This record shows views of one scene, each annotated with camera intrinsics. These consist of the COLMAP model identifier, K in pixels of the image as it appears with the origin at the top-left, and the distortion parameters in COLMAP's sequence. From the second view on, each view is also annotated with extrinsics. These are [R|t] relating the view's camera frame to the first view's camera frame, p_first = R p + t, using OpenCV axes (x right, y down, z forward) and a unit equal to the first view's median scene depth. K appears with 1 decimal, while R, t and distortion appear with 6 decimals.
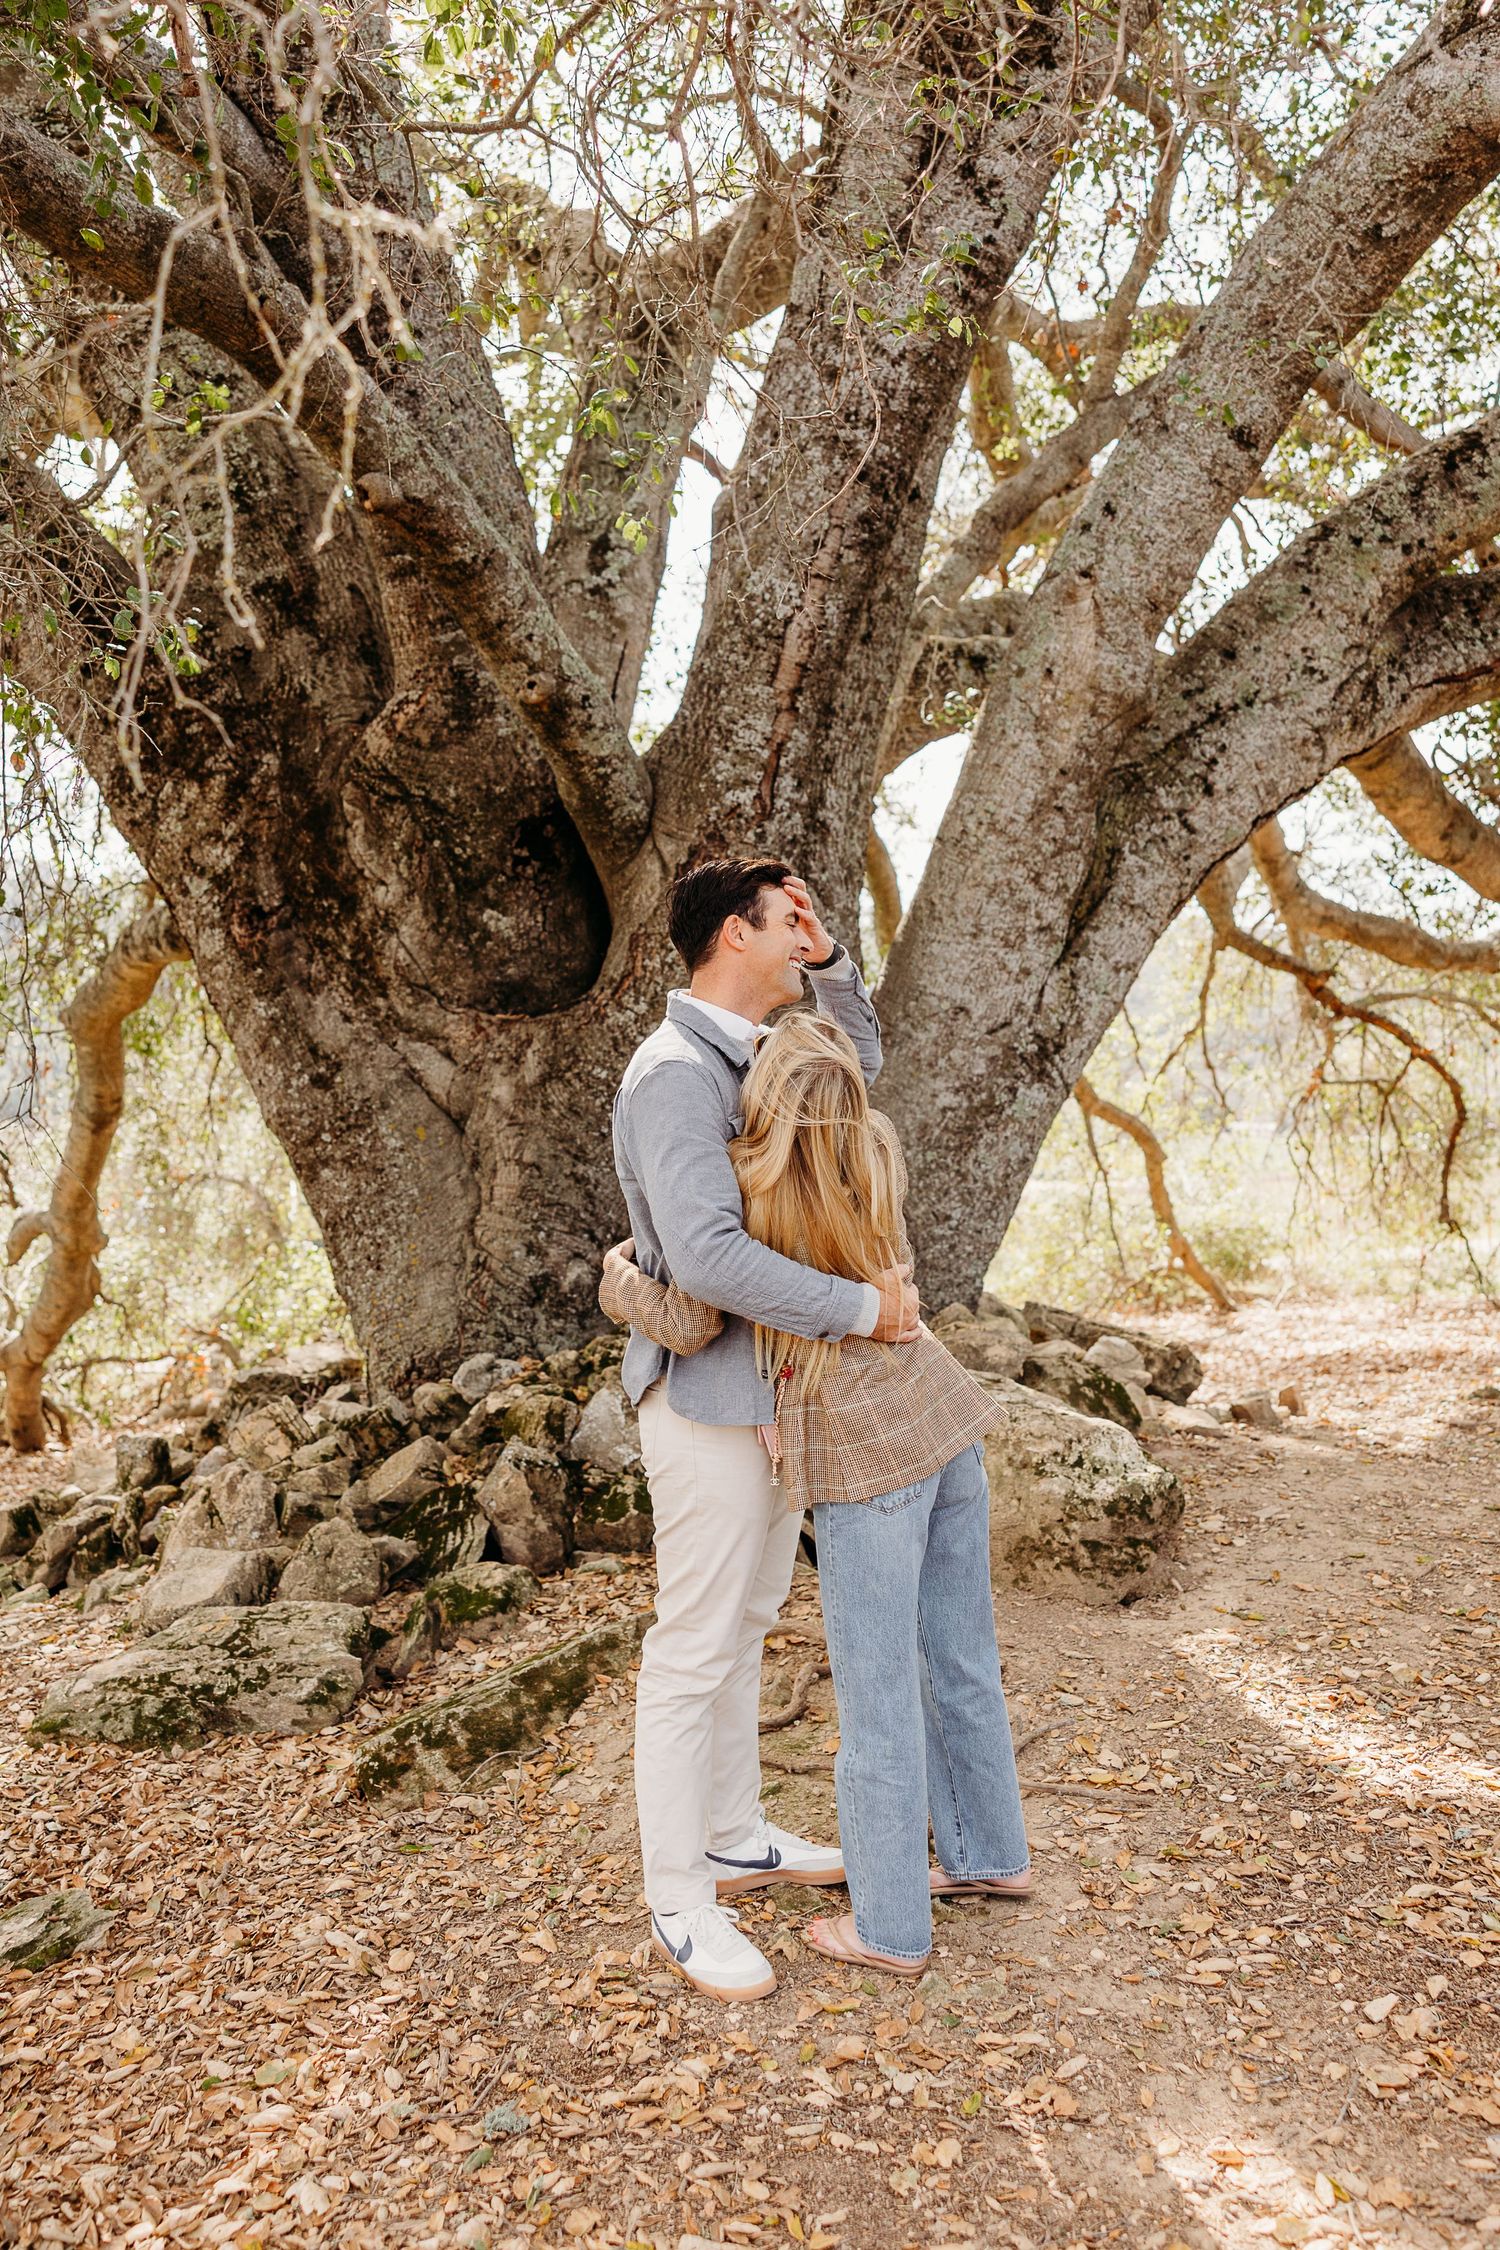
lens RADIAL K [[1763.0, 0, 744.1], [0, 1763.0, 1123.5], [0, 0, 1]] dist [0.007739, 0.007489]
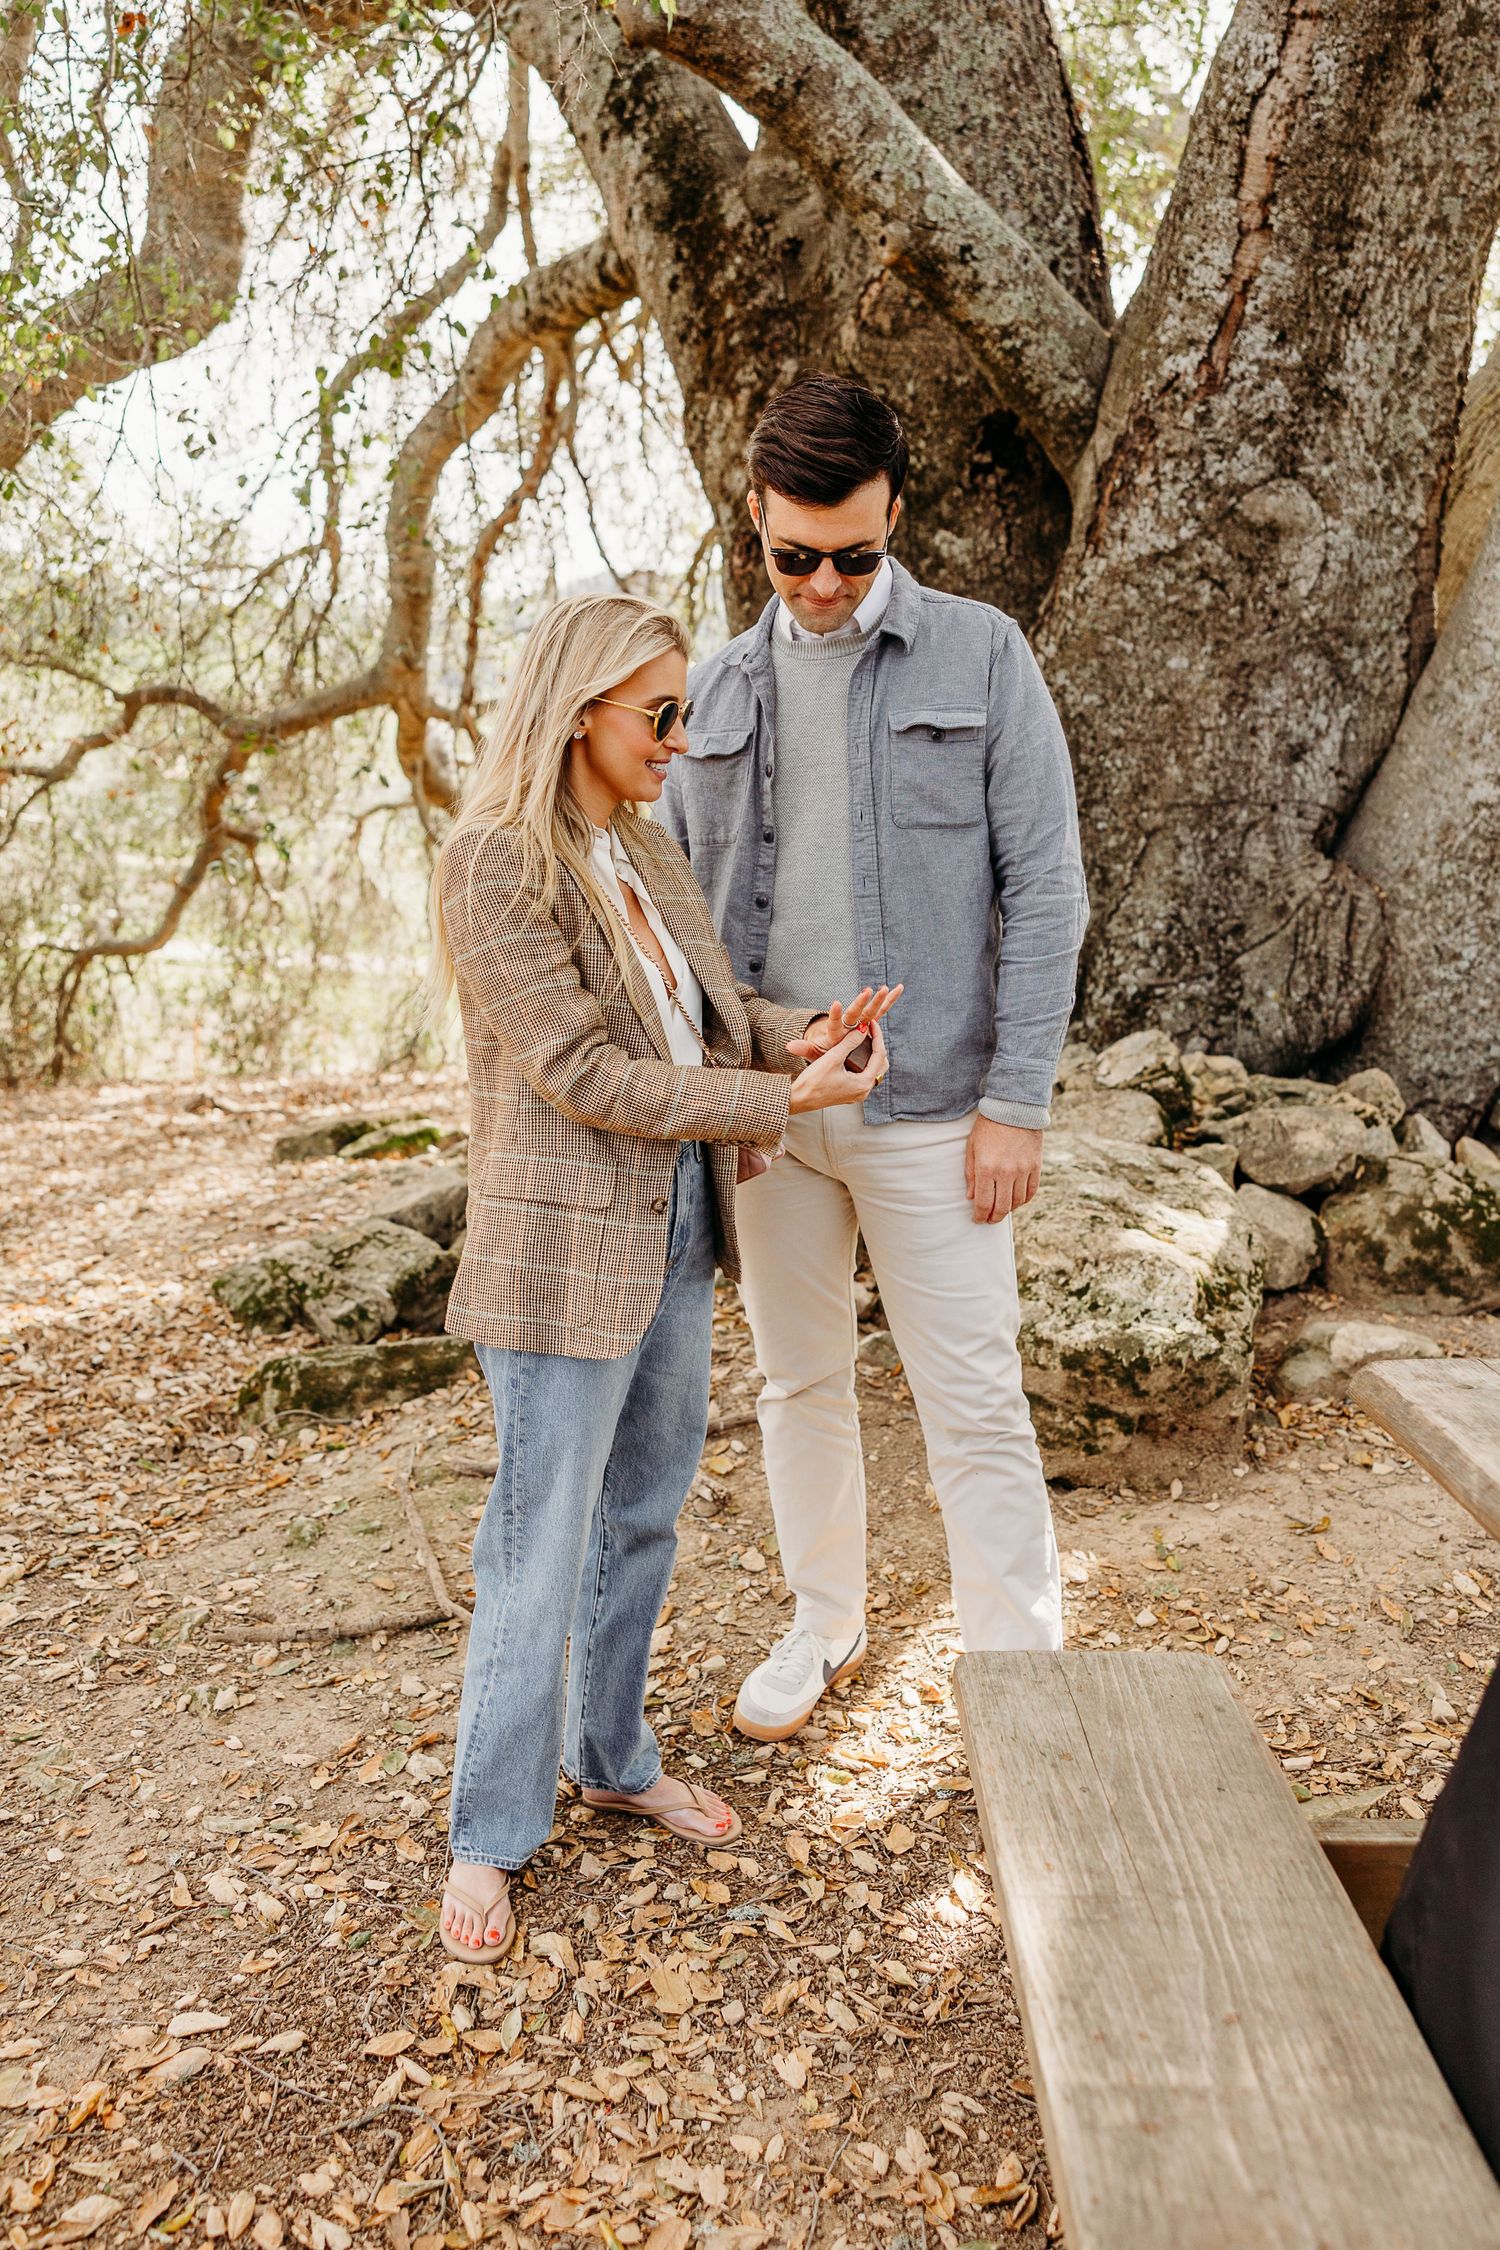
lens RADIAL K [[1751.8, 0, 743.7], [0, 1751.8, 1124.6], [0, 0, 1]] dist [0.008294, 0.001020]
pose [[0.747304, 0.188009, -0.637330, 0.383811], [-0.063271, 0.974913, 0.213405, -0.015446], [0.661463, -0.119153, 0.740452, 0.270324]]
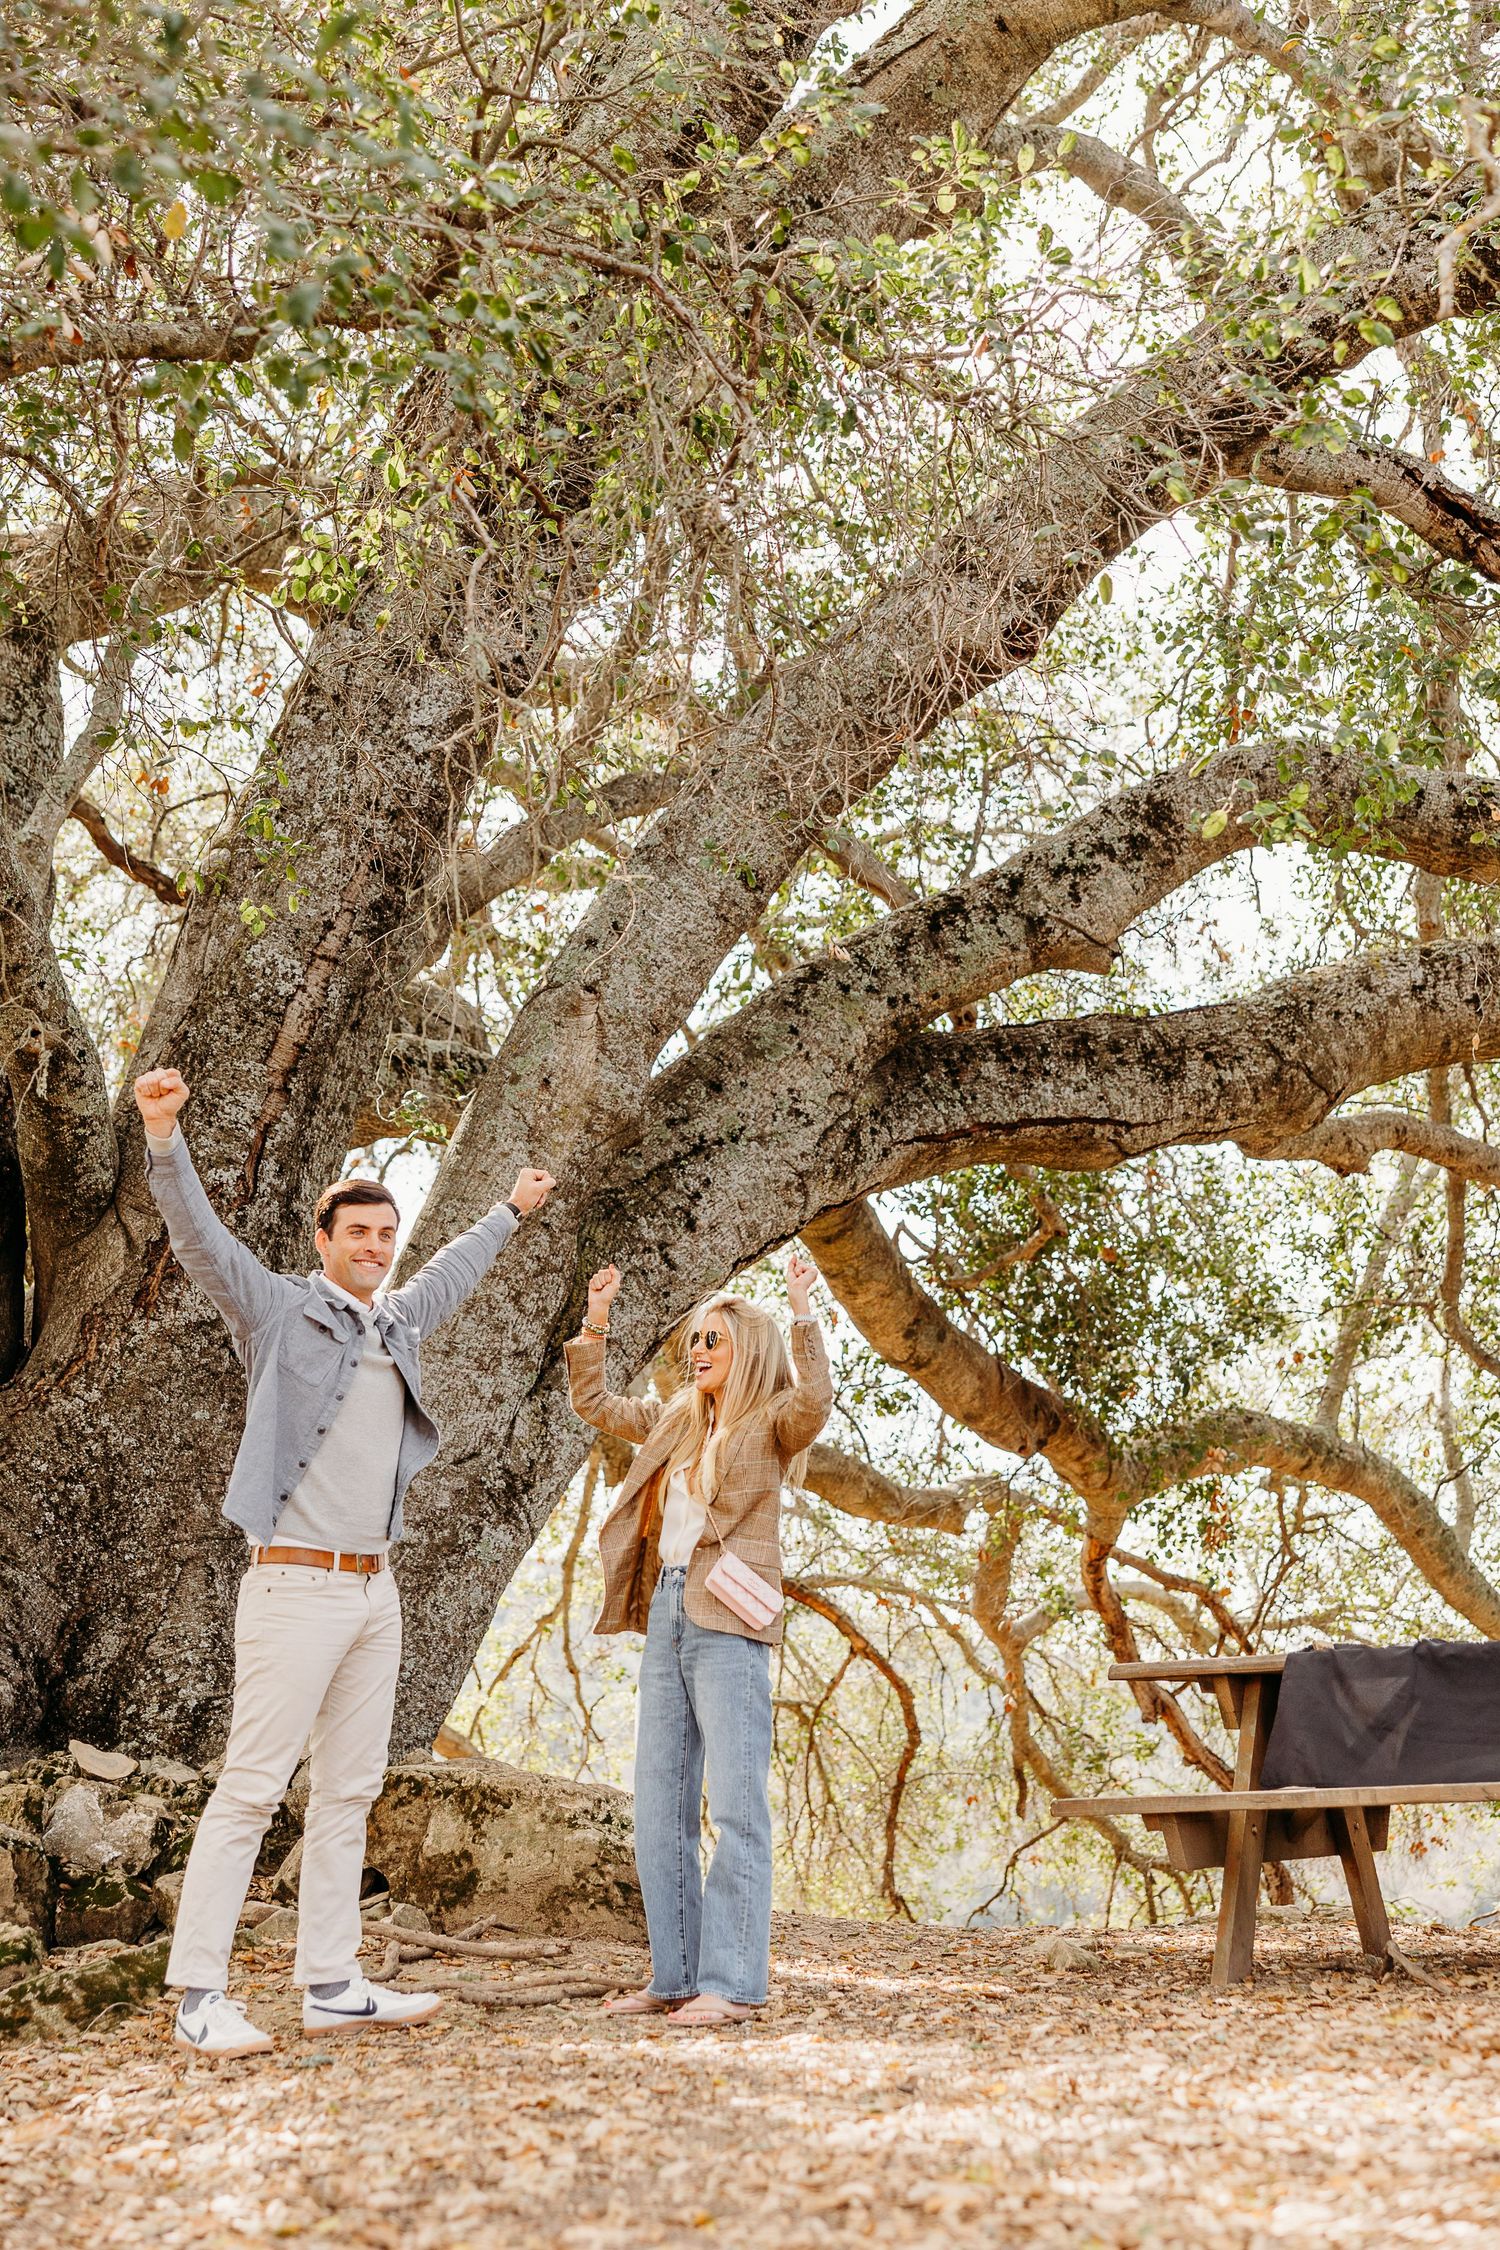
lens RADIAL K [[3187.3, 0, 750.0], [0, 3187.3, 1125.0], [0, 0, 1]] dist [0.009350, 0.036536]
pose [[0.940708, 0.107257, 0.321816, -0.271499], [-0.027678, 0.969803, -0.242315, 0.177704], [-0.338088, 0.219041, 0.915269, -0.597992]]
